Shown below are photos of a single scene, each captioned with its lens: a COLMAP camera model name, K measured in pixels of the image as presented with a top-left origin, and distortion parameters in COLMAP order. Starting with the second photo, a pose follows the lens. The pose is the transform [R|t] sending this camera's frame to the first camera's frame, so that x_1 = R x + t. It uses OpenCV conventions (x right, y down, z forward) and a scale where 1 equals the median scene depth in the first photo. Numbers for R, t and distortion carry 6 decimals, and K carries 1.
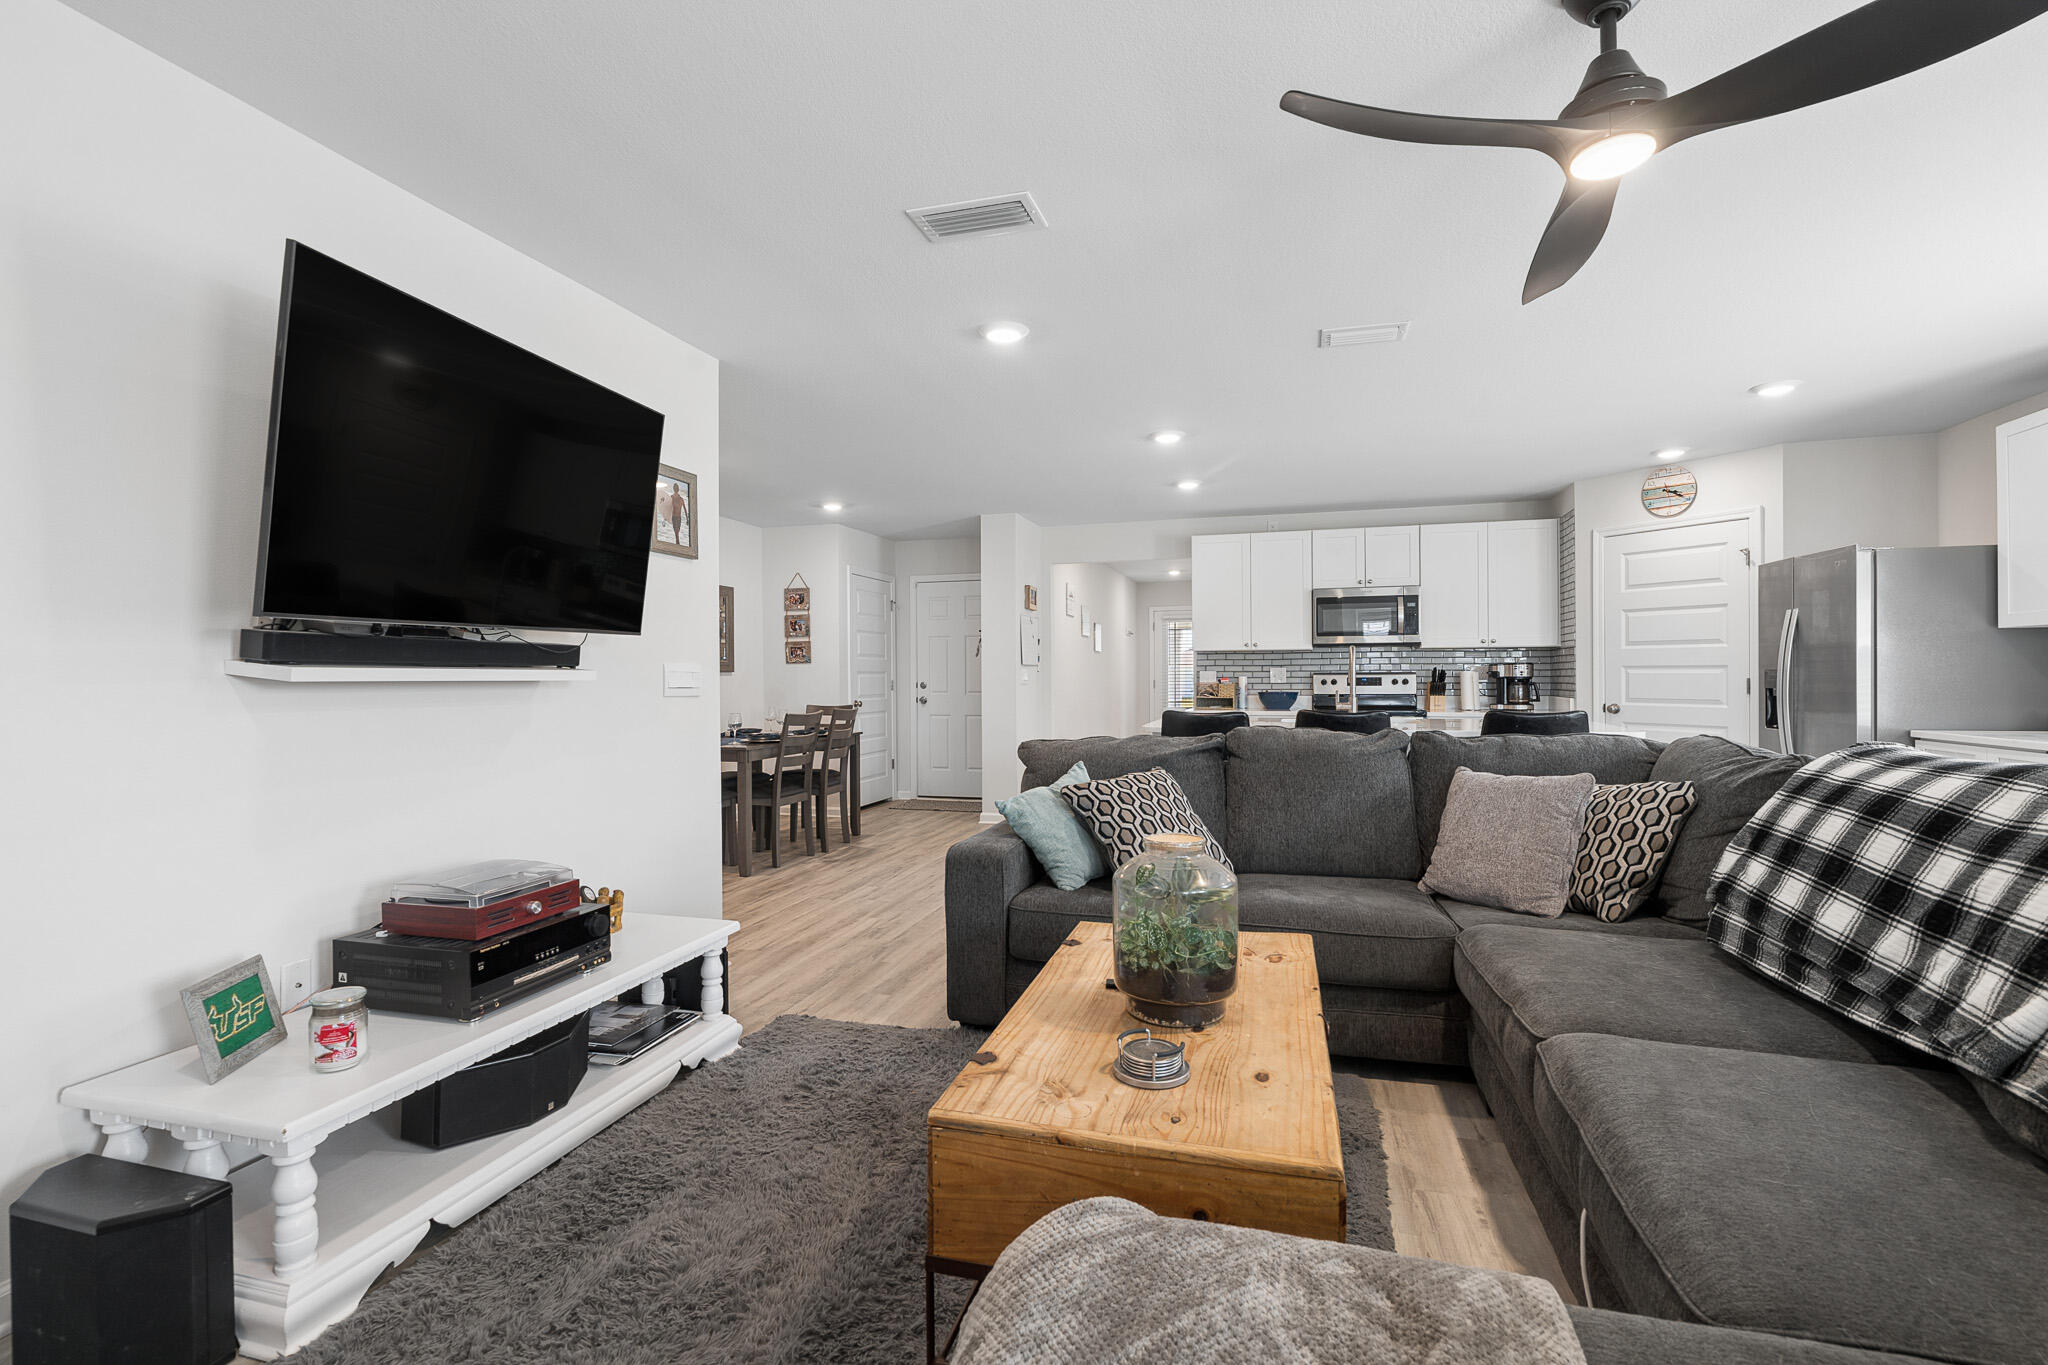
lens RADIAL K [[917.9, 0, 1023.3], [0, 917.9, 685.4], [0, 0, 1]] dist [0.000314, 0.000469]
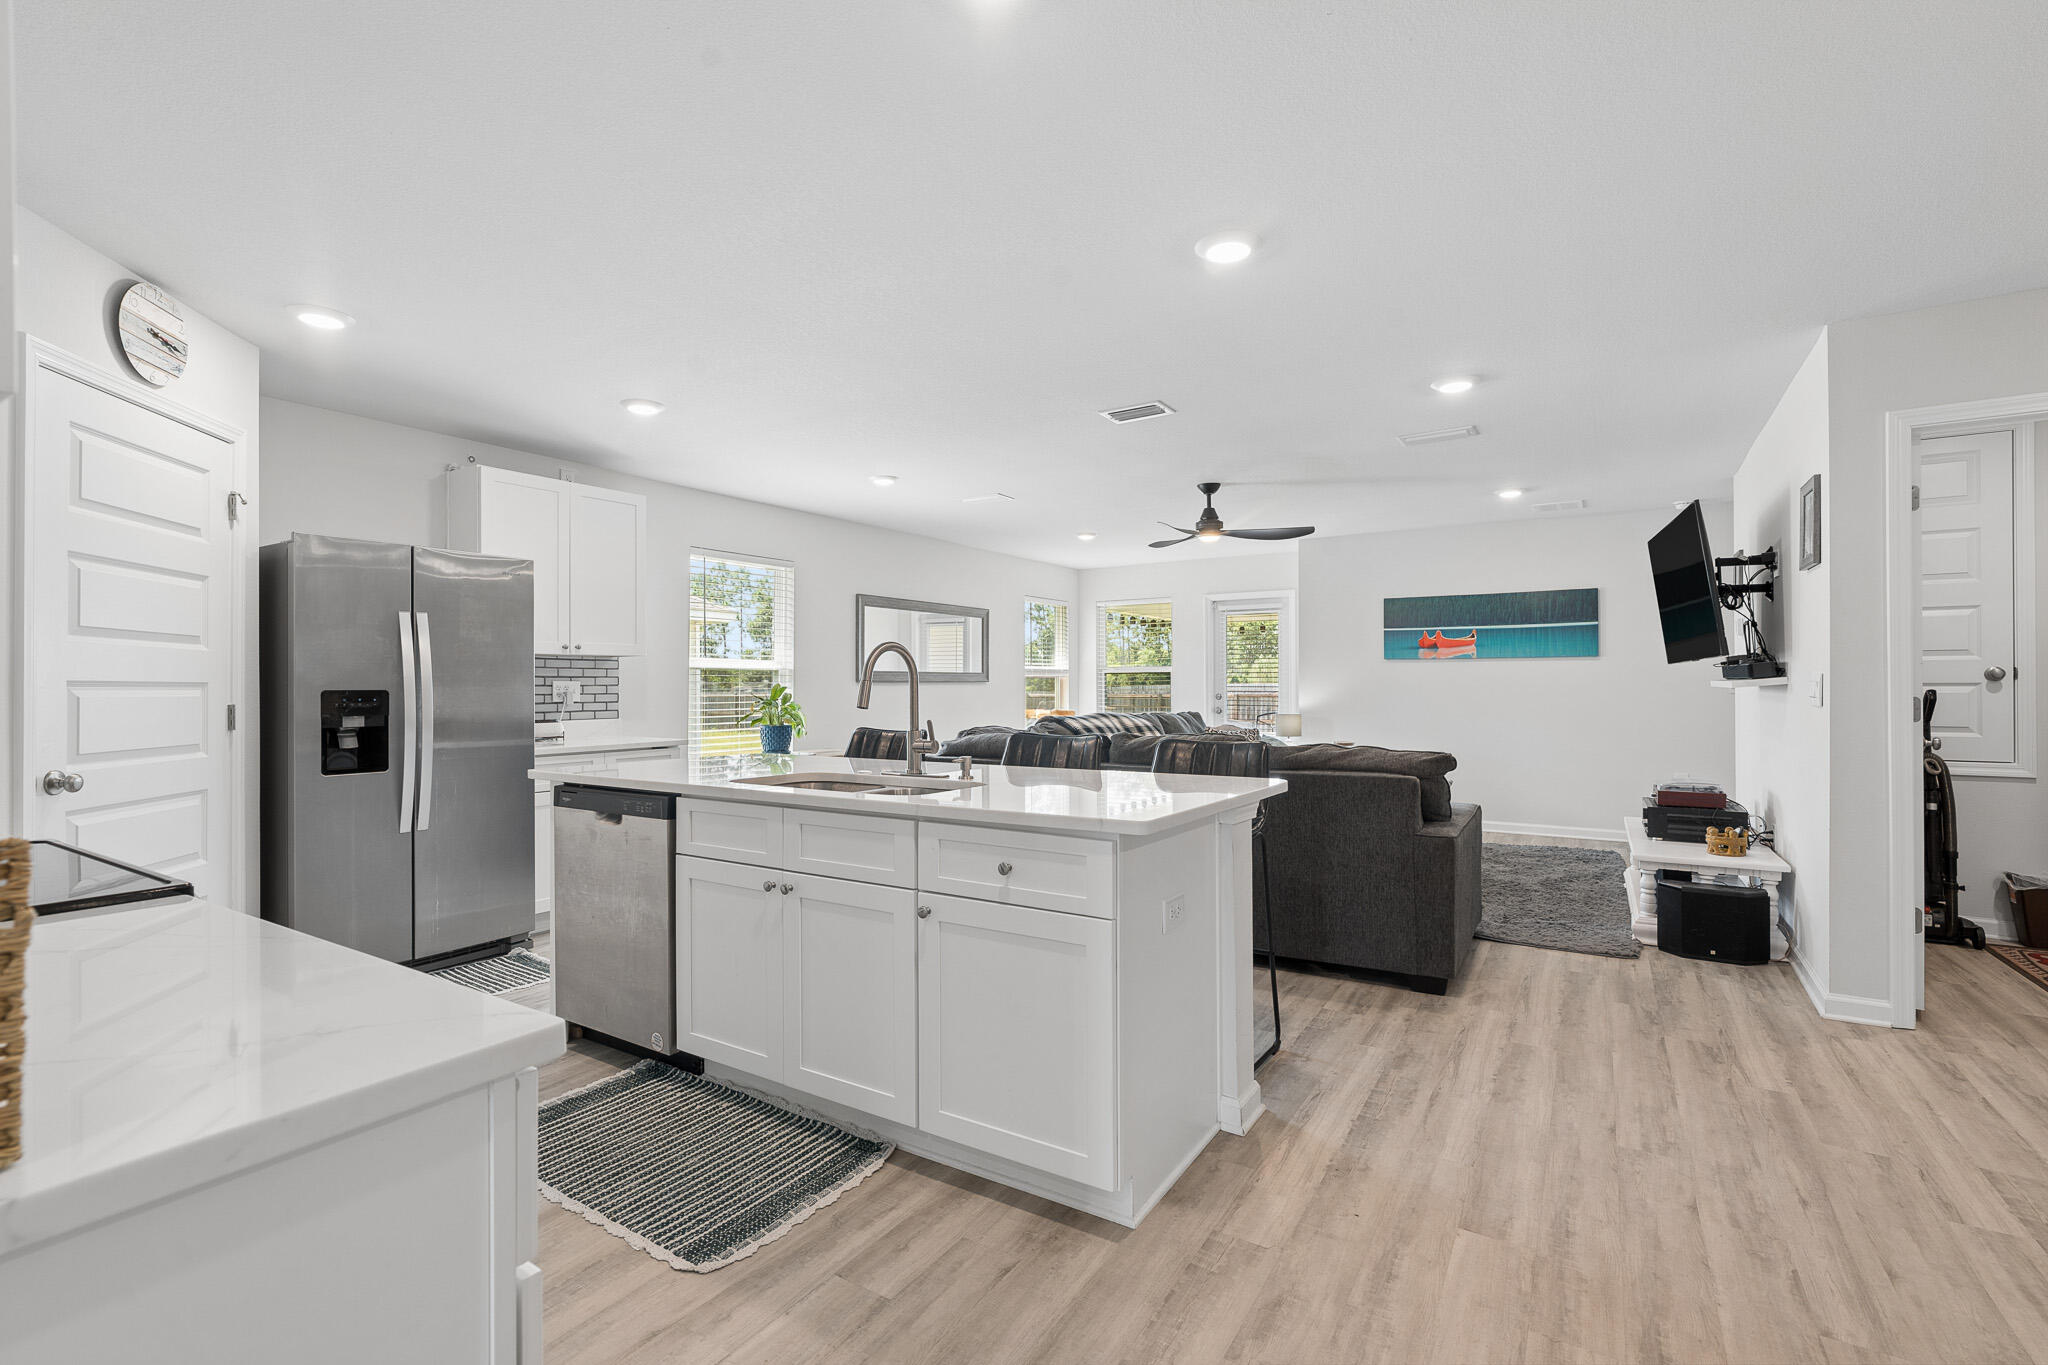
lens RADIAL K [[917.9, 0, 1023.3], [0, 917.9, 685.4], [0, 0, 1]] dist [0.000314, 0.000469]
pose [[-0.959648, 0.009511, 0.281043, 0.154286], [0.011282, 0.999925, 0.004683, -0.022959], [-0.280978, 0.007665, -0.959684, 1.954486]]
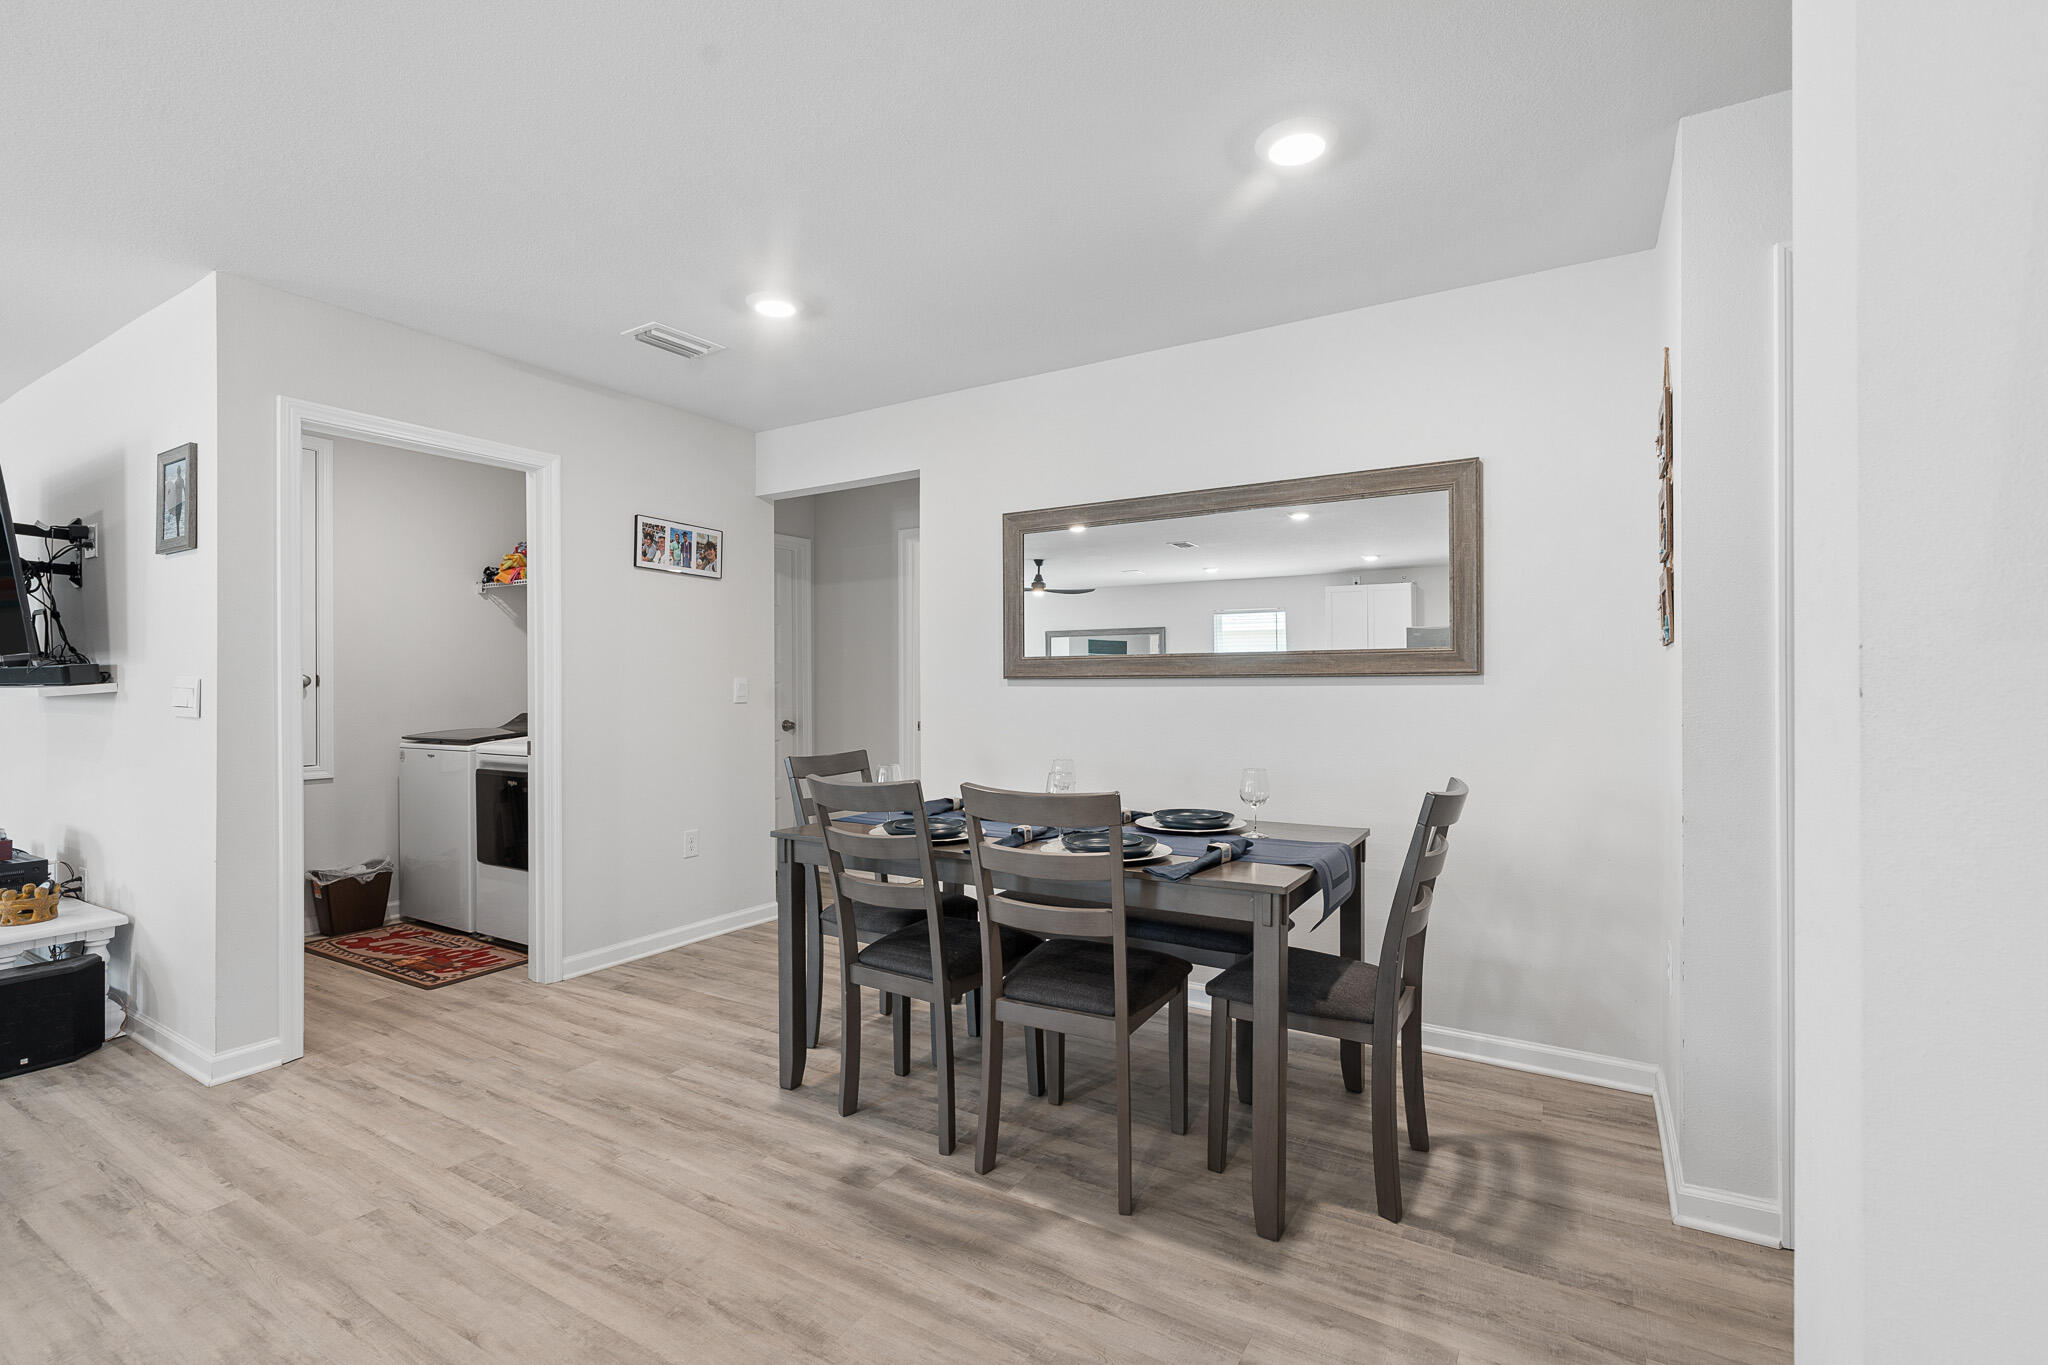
lens RADIAL K [[917.9, 0, 1023.3], [0, 917.9, 685.4], [0, 0, 1]] dist [0.000314, 0.000469]
pose [[-0.265100, 0.008453, -0.964184, 0.206640], [0.000056, 0.999962, 0.008751, -0.023141], [0.964221, 0.002266, -0.265090, 1.742255]]
